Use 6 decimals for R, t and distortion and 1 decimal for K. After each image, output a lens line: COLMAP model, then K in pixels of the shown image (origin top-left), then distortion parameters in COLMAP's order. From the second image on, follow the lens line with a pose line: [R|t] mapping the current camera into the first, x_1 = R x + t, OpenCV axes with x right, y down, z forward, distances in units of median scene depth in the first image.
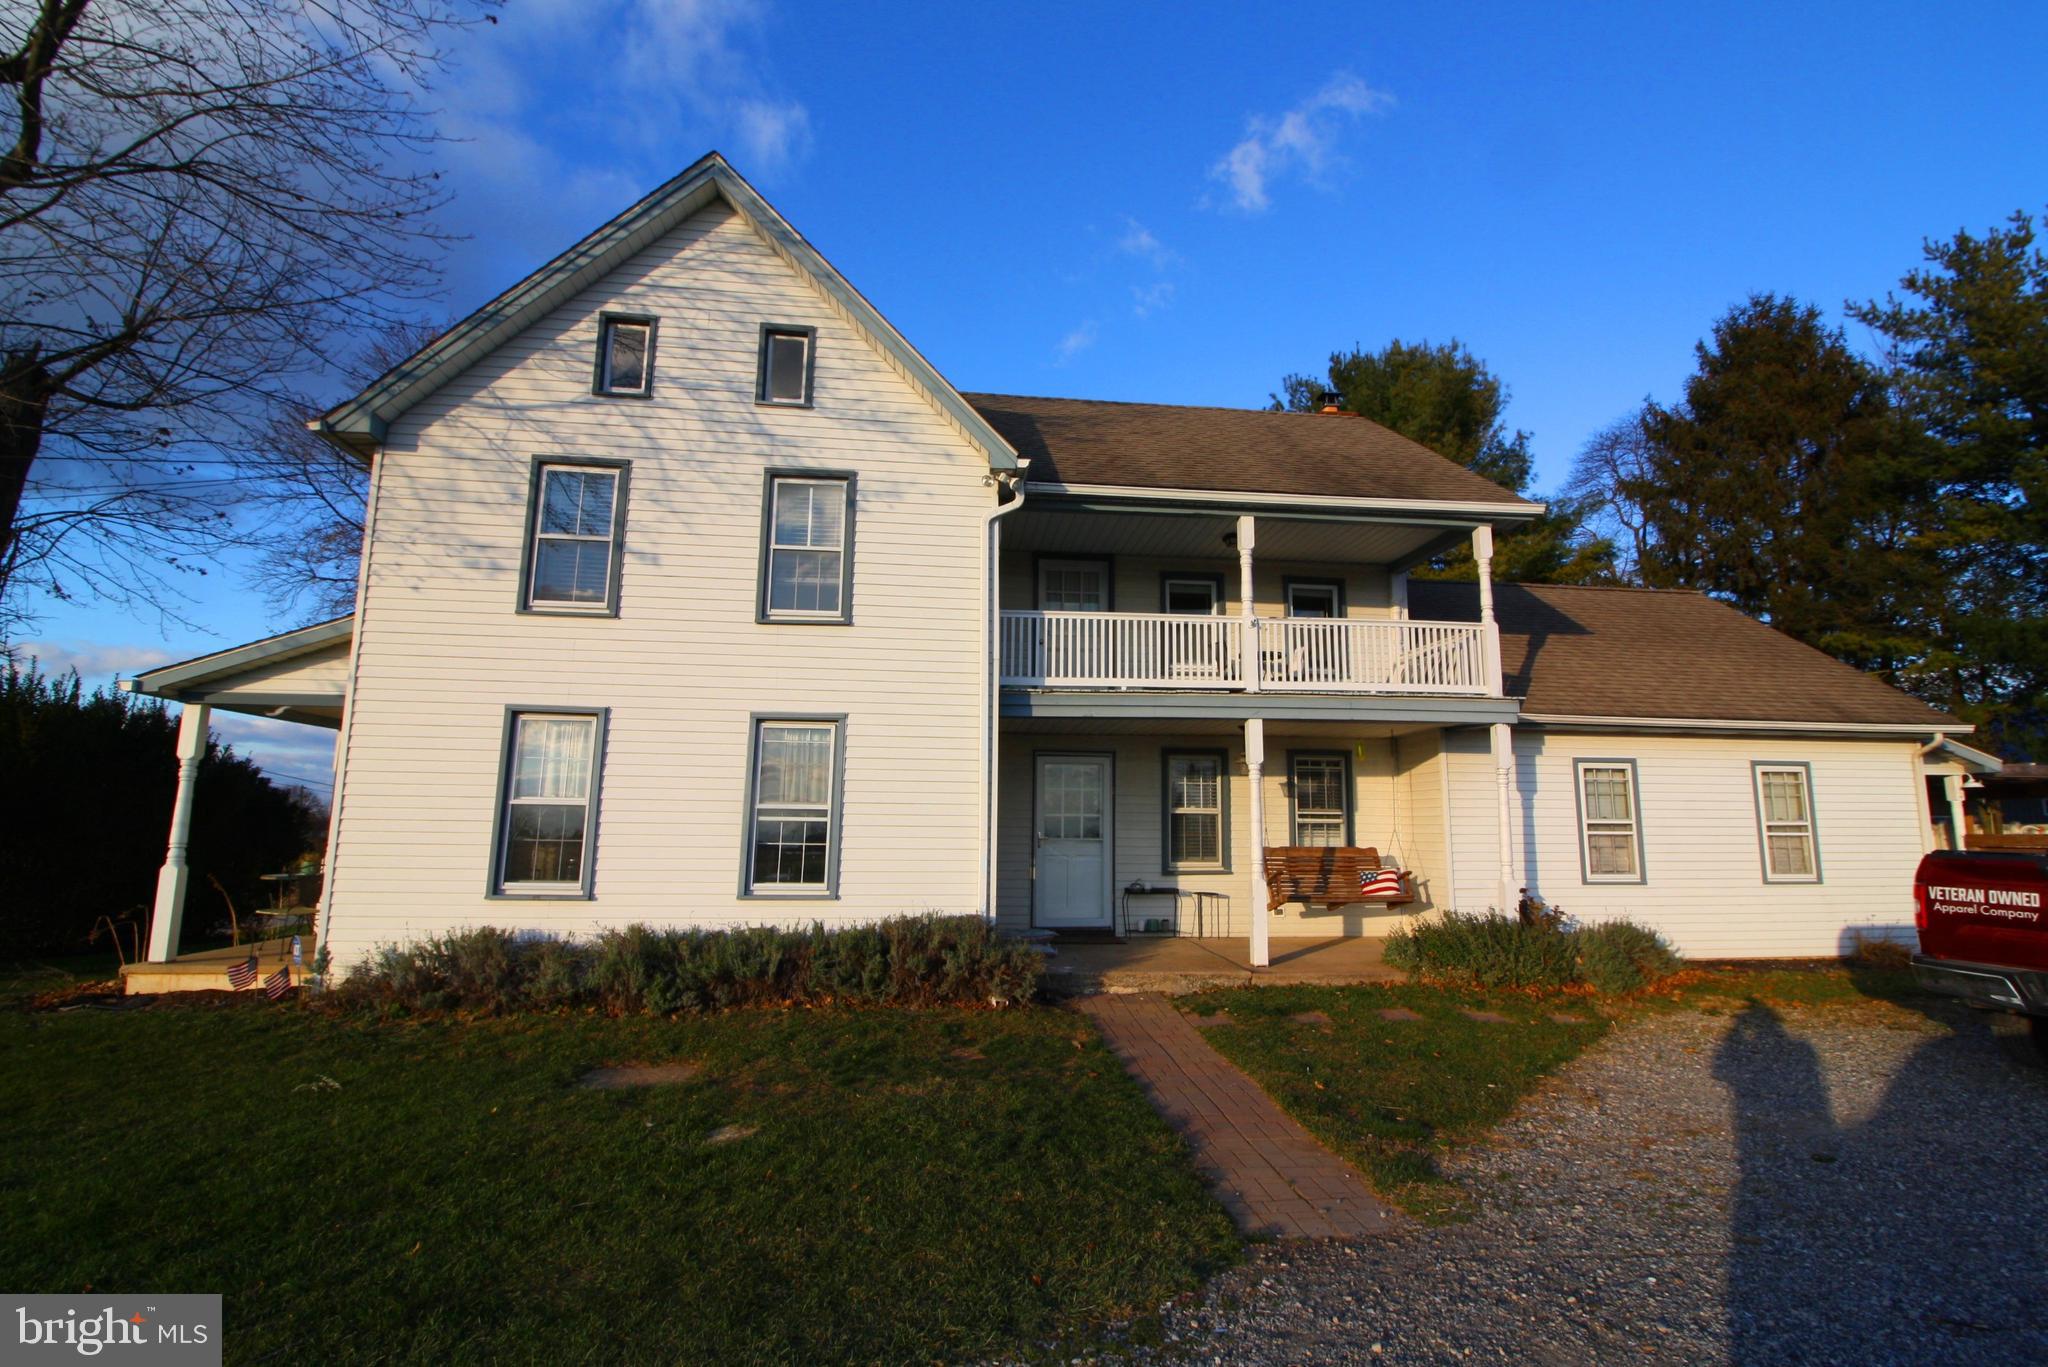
lens RADIAL K [[960.5, 0, 1051.8], [0, 960.5, 672.9], [0, 0, 1]] dist [0.002772, -0.014992]
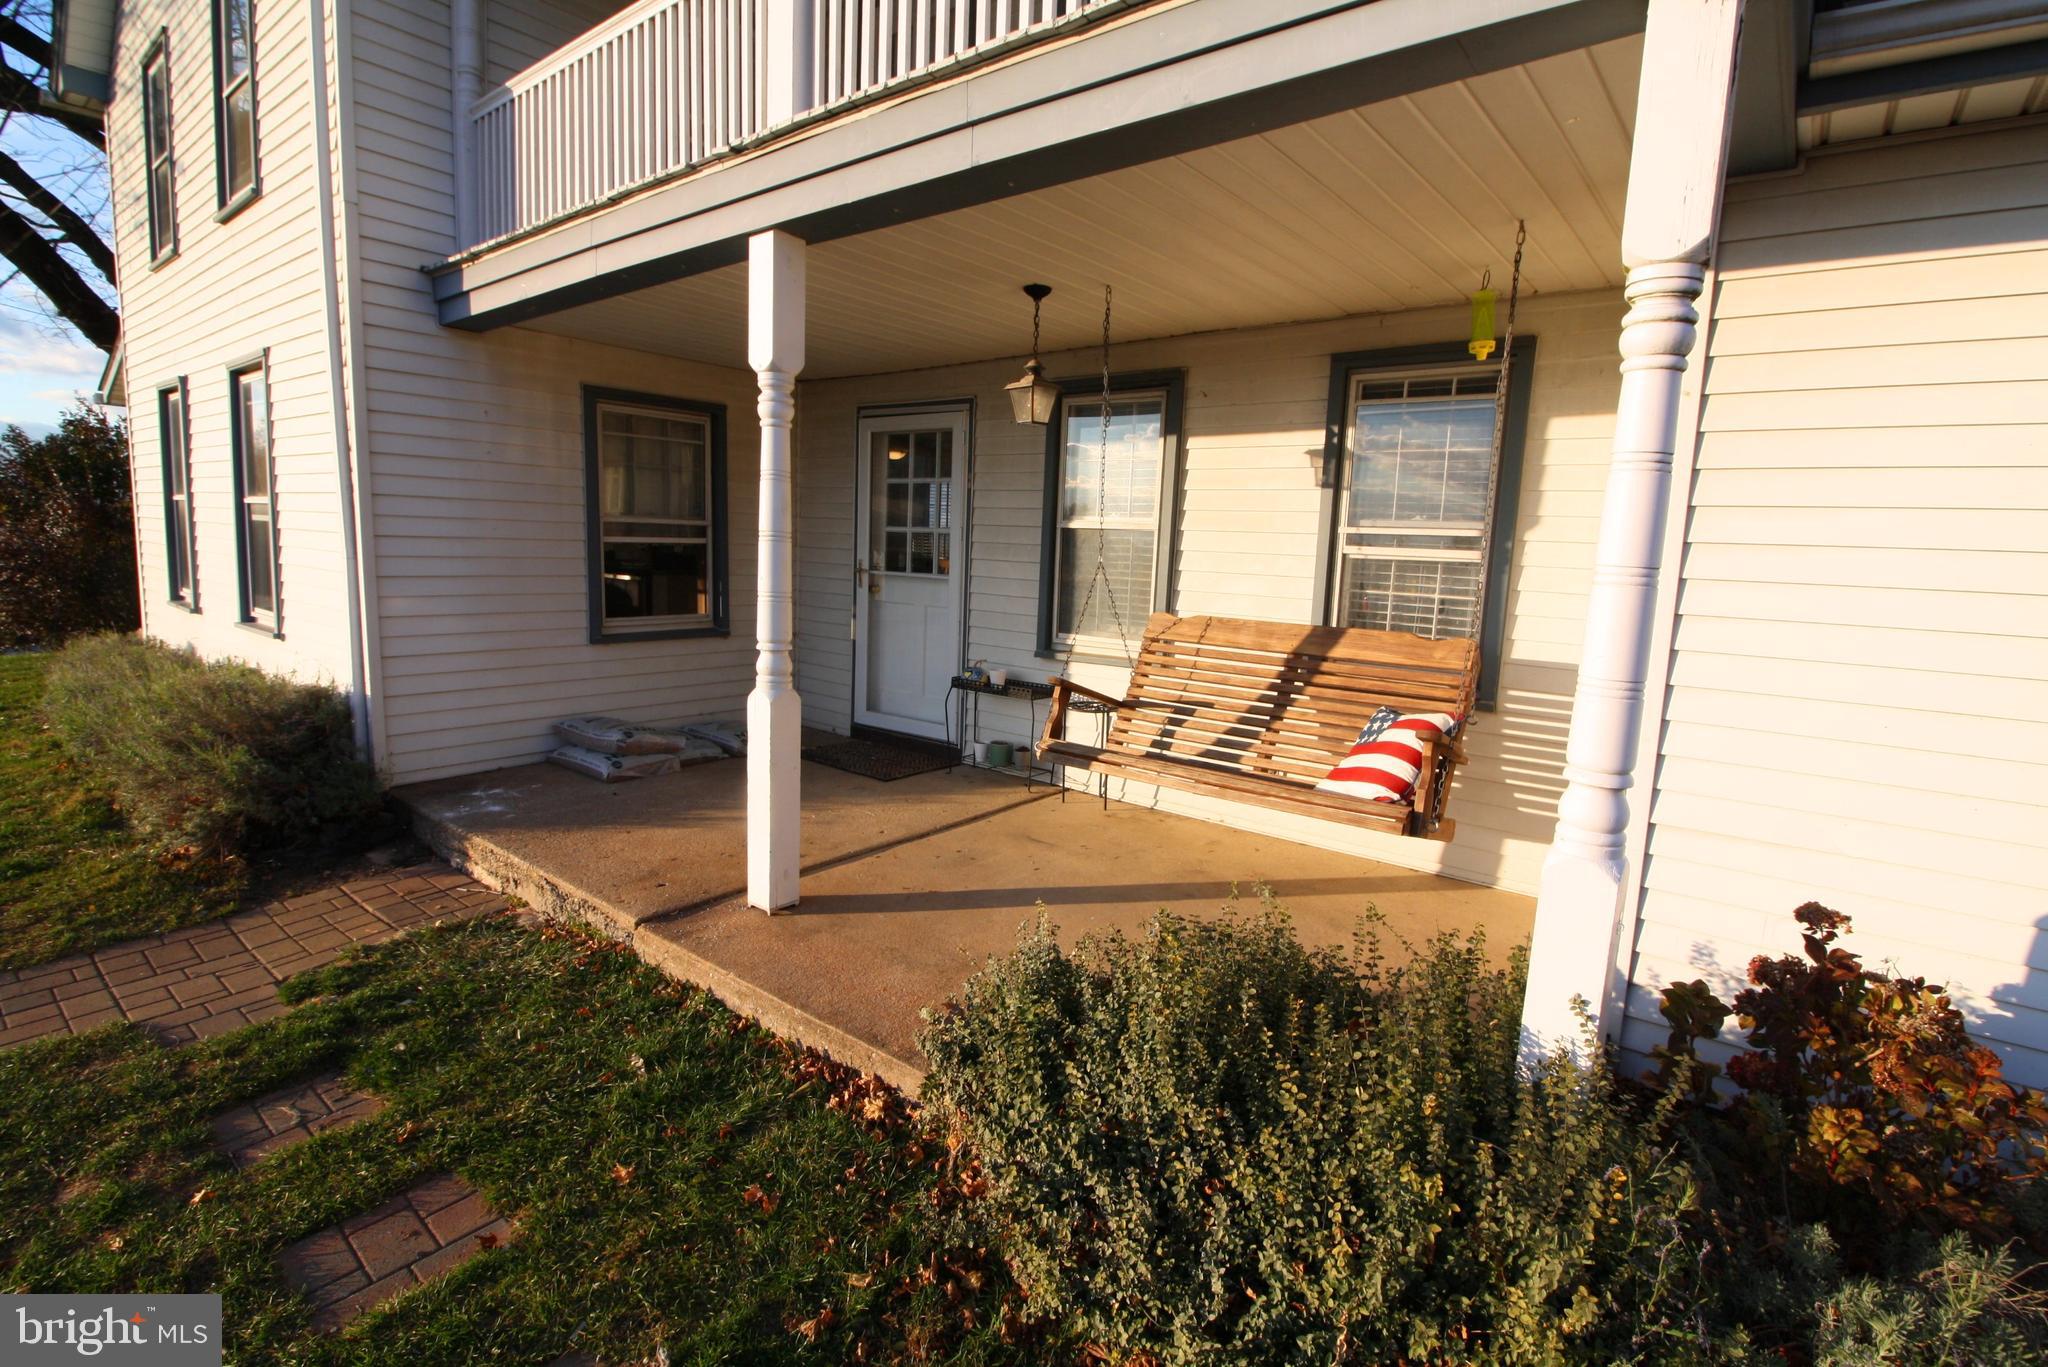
lens RADIAL K [[960.5, 0, 1051.8], [0, 960.5, 672.9], [0, 0, 1]] dist [0.002772, -0.014992]
pose [[0.702772, 0.115210, -0.702024, 0.556634], [0.078939, 0.968078, 0.237896, 0.129354], [0.707022, -0.222603, 0.671243, 0.837233]]
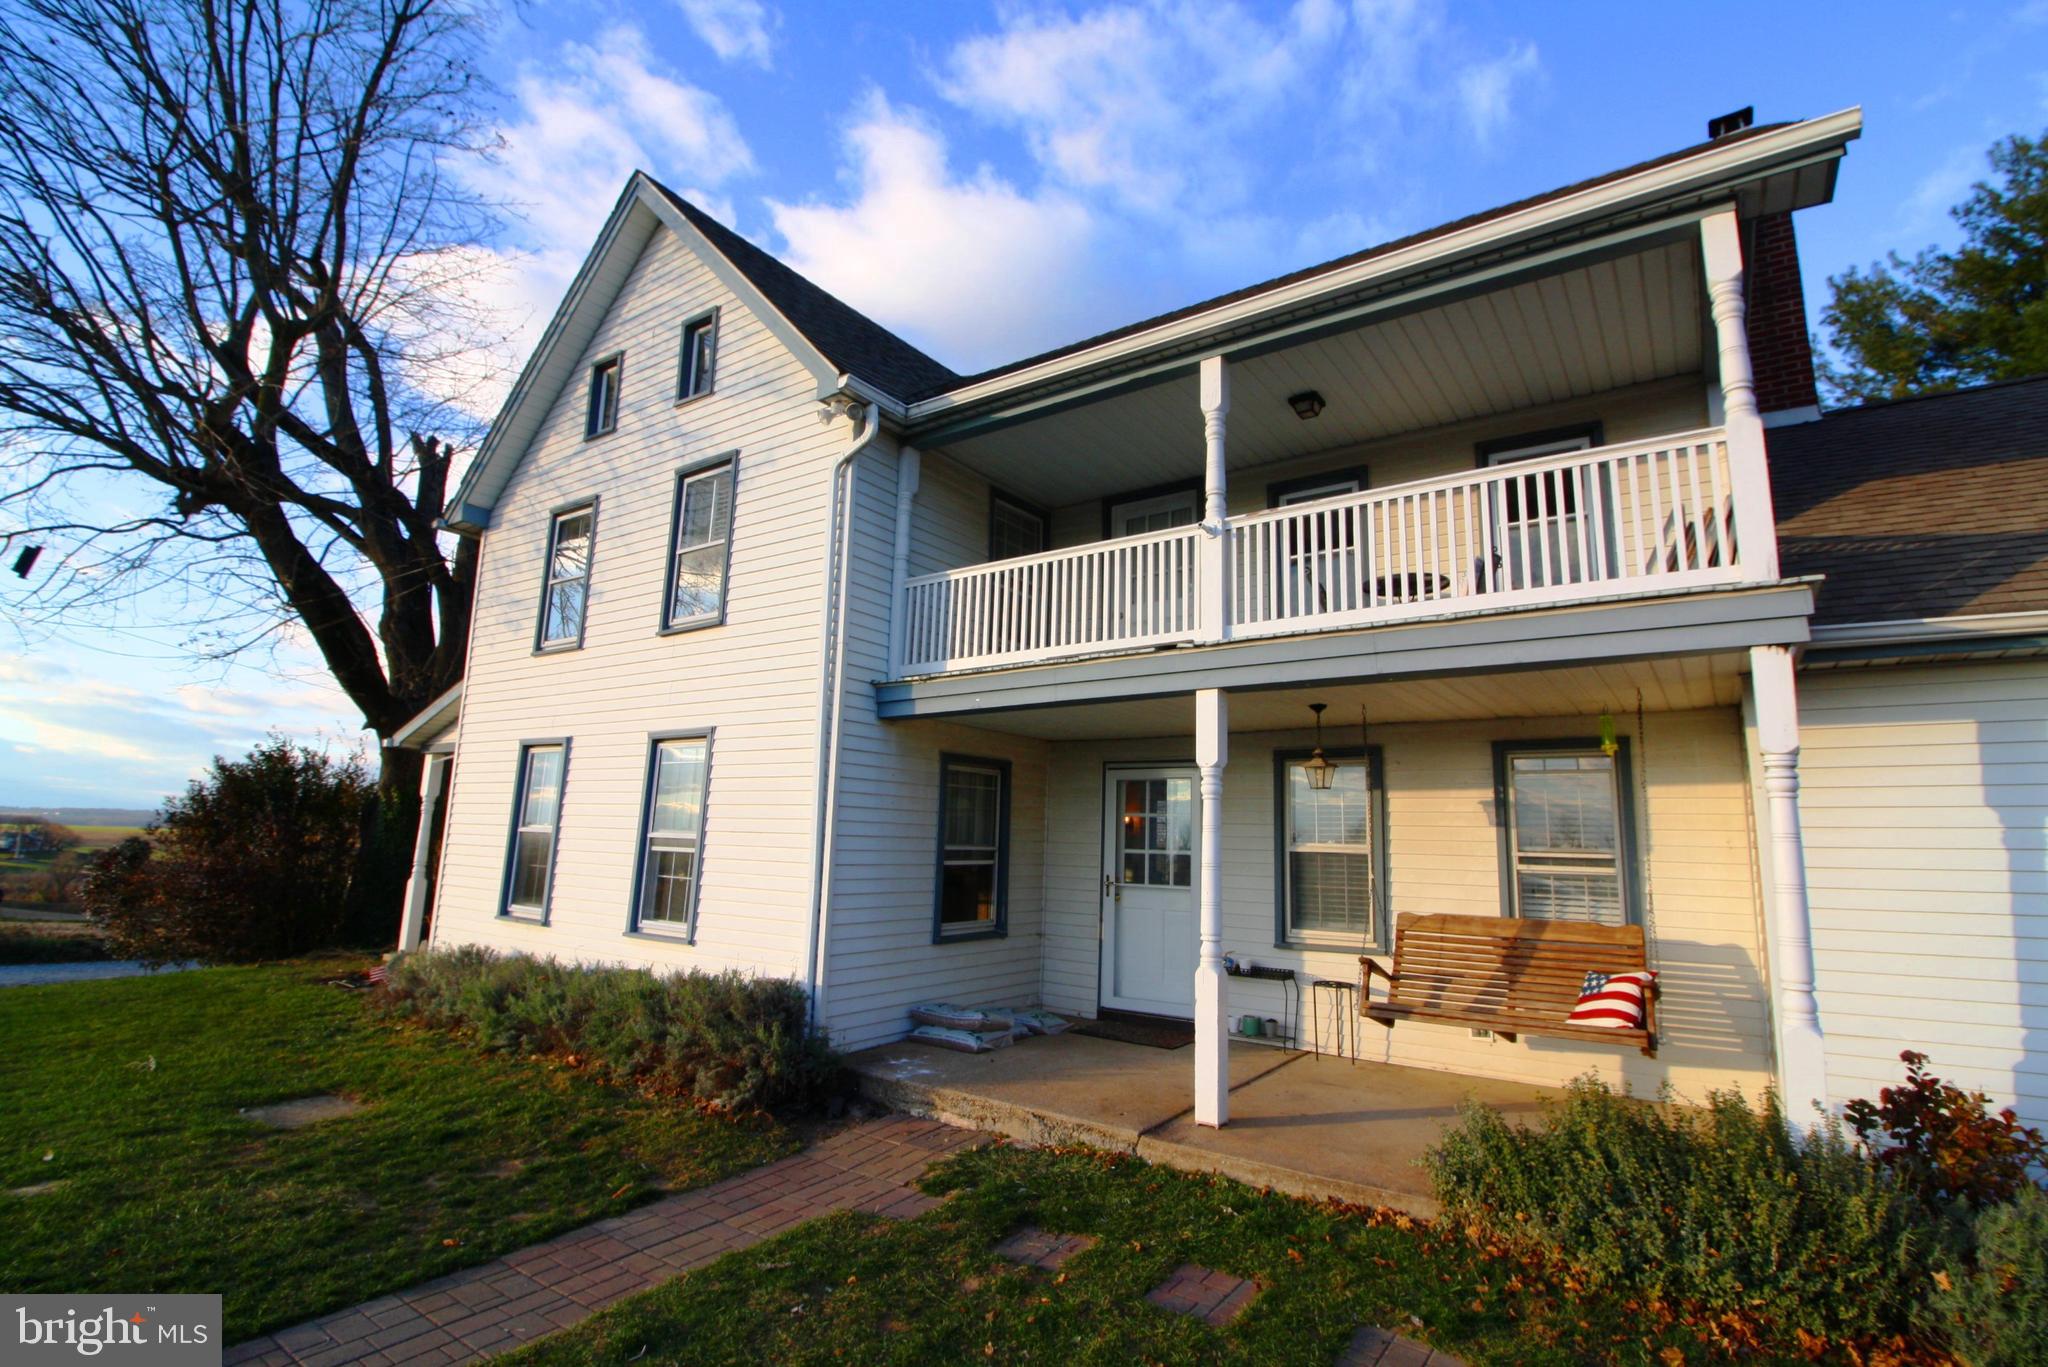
lens RADIAL K [[960.5, 0, 1051.8], [0, 960.5, 672.9], [0, 0, 1]] dist [0.002772, -0.014992]
pose [[0.747637, -0.103995, -0.655914, 0.542465], [0.083061, 0.994551, -0.063009, 0.068444], [0.658893, -0.007373, 0.752201, 0.513503]]
